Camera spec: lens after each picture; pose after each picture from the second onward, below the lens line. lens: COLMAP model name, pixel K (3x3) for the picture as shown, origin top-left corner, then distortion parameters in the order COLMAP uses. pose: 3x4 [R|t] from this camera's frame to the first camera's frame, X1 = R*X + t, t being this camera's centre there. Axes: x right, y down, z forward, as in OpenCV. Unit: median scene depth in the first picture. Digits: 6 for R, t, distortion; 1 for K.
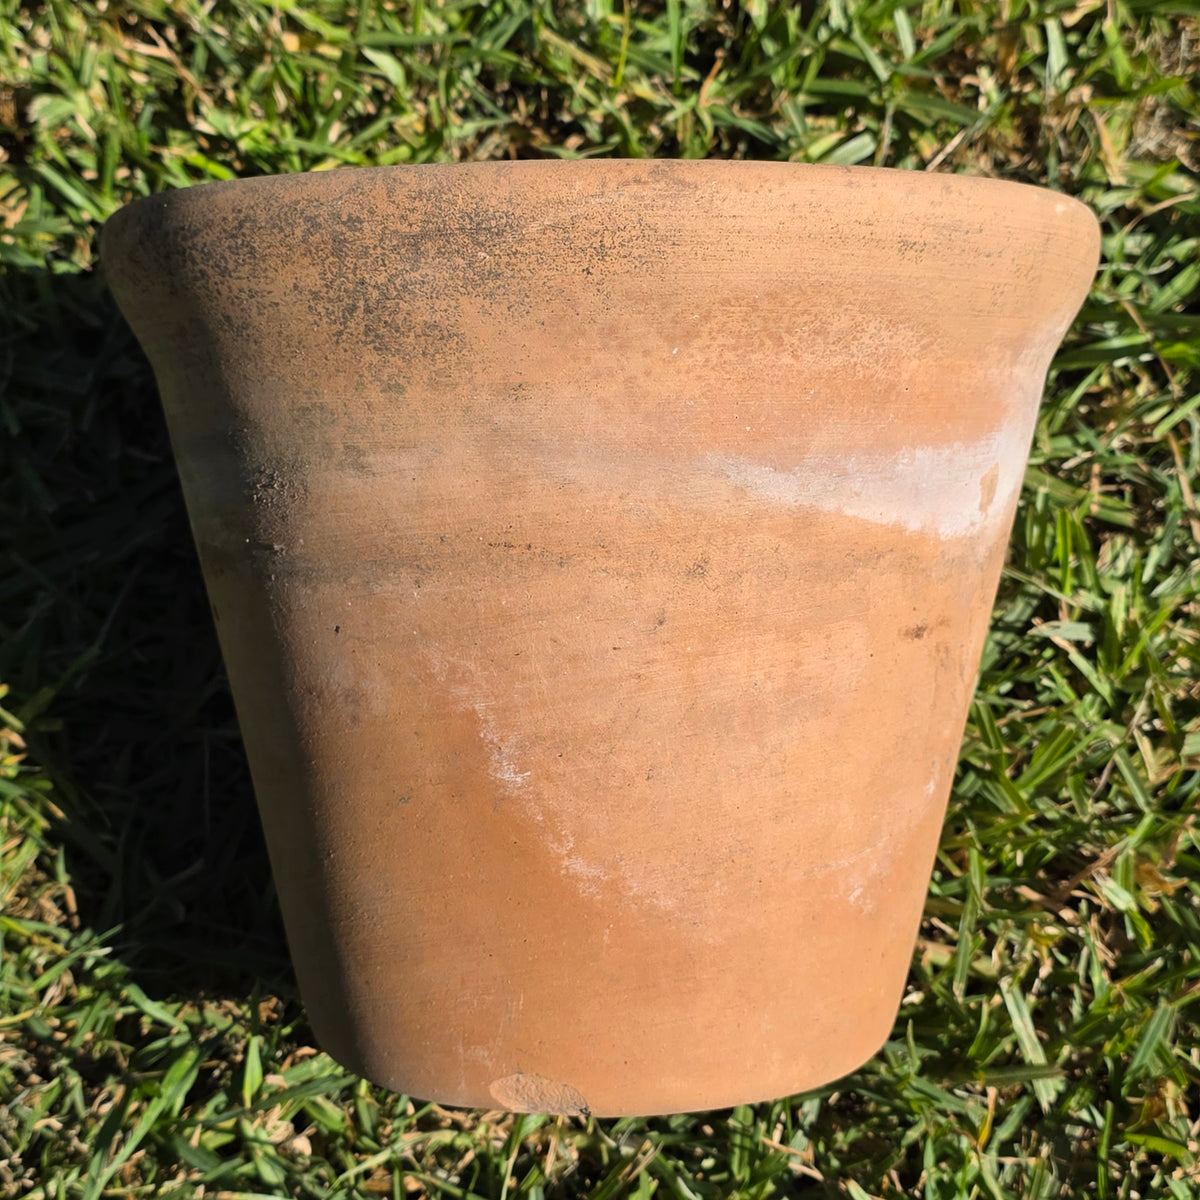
lens RADIAL K [[2006.5, 0, 625.9], [0, 2006.5, 606.2], [0, 0, 1]] dist [0.127131, -0.186238]
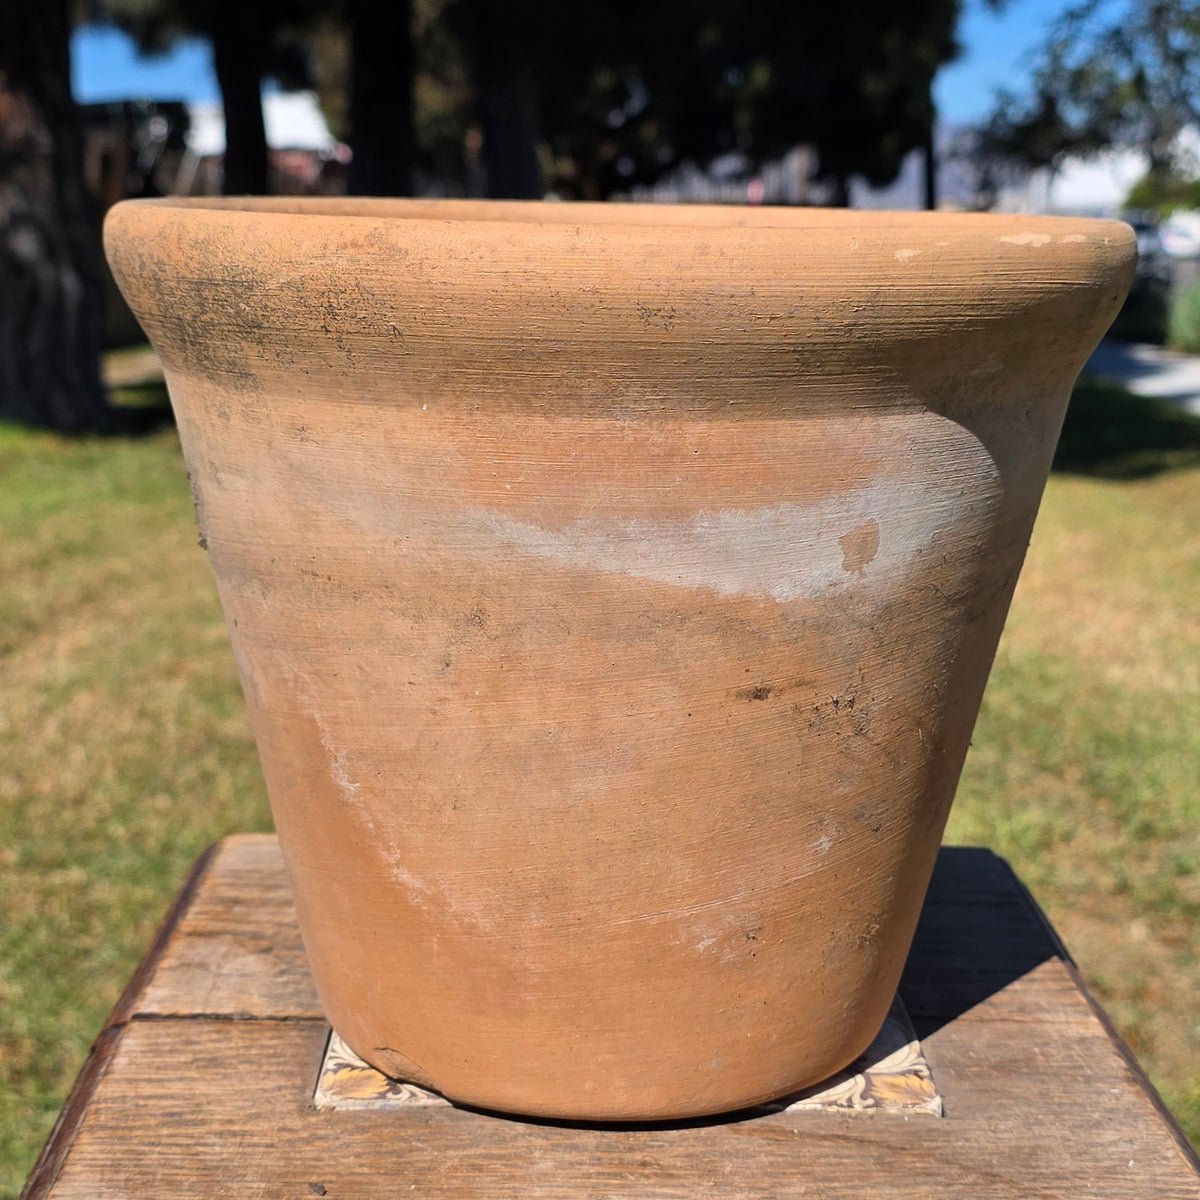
lens RADIAL K [[2006.5, 0, 625.9], [0, 2006.5, 606.2], [0, 0, 1]] dist [0.127131, -0.186238]
pose [[0.883579, 0.121432, -0.452265, 0.545371], [-0.058924, 0.986948, 0.149875, -0.175951], [0.464561, -0.105777, 0.879201, 0.156748]]
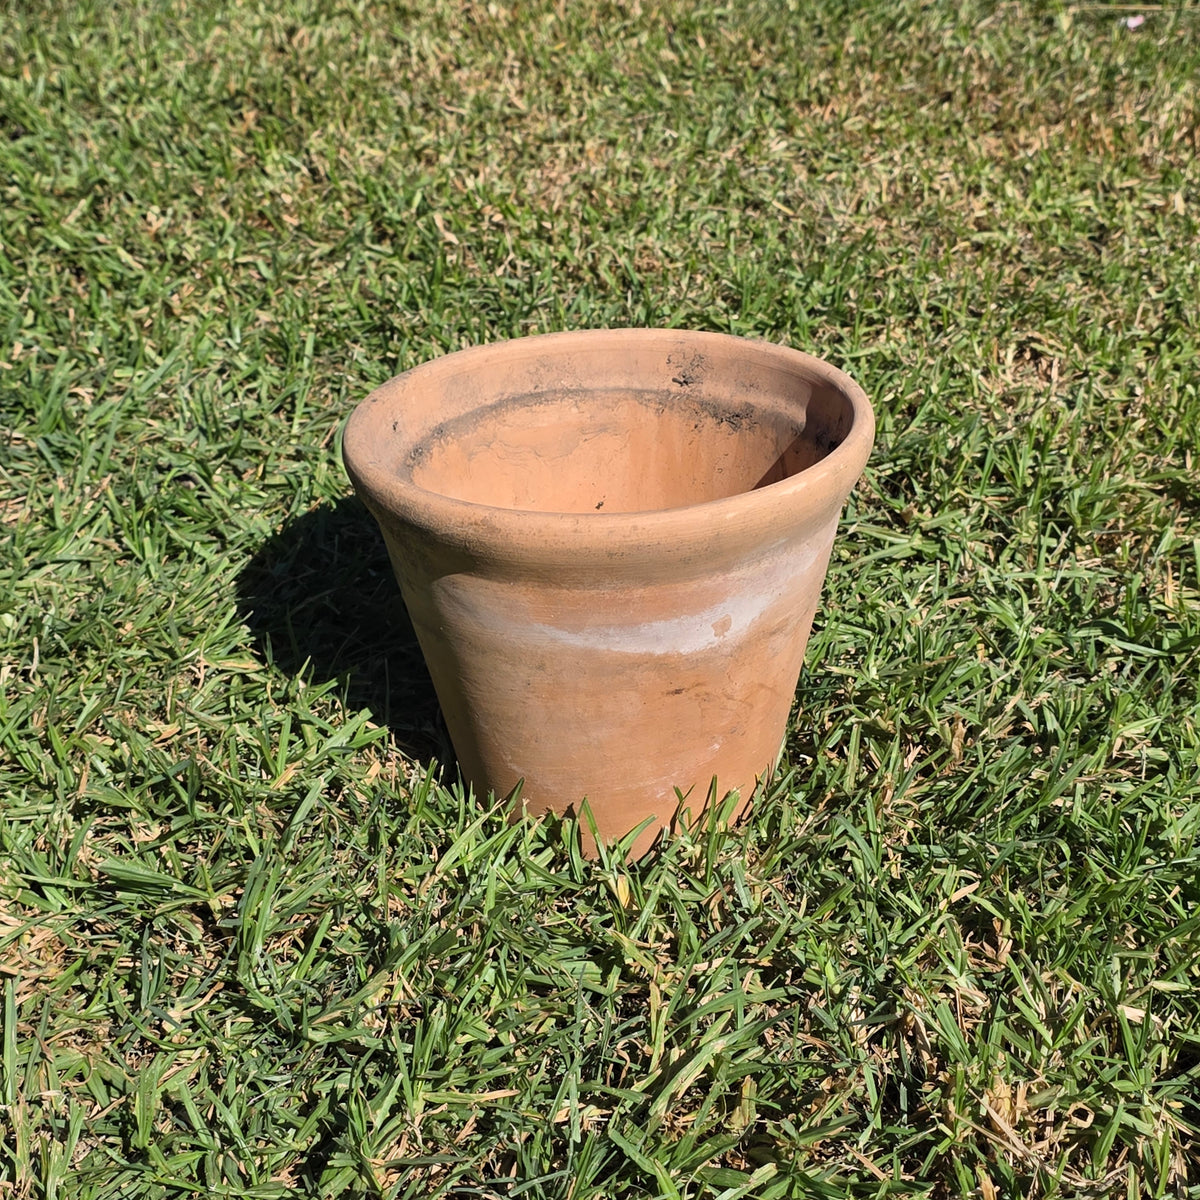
lens RADIAL K [[2006.5, 0, 625.9], [0, 2006.5, 606.2], [0, 0, 1]] dist [0.127131, -0.186238]
pose [[0.871220, 0.199267, -0.448630, 1.035468], [-0.008559, 0.919933, 0.391982, -0.894211], [0.490818, -0.337663, 0.803170, -0.622538]]
